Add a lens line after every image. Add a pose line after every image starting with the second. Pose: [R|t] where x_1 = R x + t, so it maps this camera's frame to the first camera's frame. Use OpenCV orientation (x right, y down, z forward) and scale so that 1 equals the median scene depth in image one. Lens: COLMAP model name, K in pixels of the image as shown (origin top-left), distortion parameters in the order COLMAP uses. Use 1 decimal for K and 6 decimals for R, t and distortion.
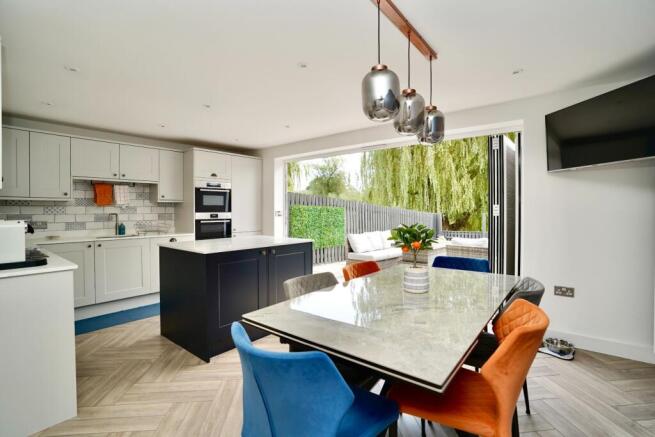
lens RADIAL K [[307.5, 0, 327.5], [0, 307.5, 218.5], [0, 0, 1]] dist [-0.099054, 0.053300]
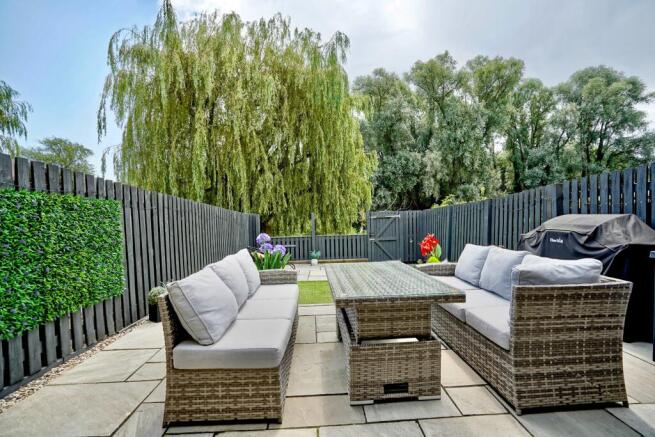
lens RADIAL K [[307.1, 0, 327.5], [0, 307.1, 218.5], [0, 0, 1]] dist [-0.056545, 0.019873]
pose [[0.740346, -0.027358, 0.671669, -0.007831], [0.038242, 0.999267, -0.001450, -0.000819], [-0.671137, 0.026760, 0.740850, 0.546448]]
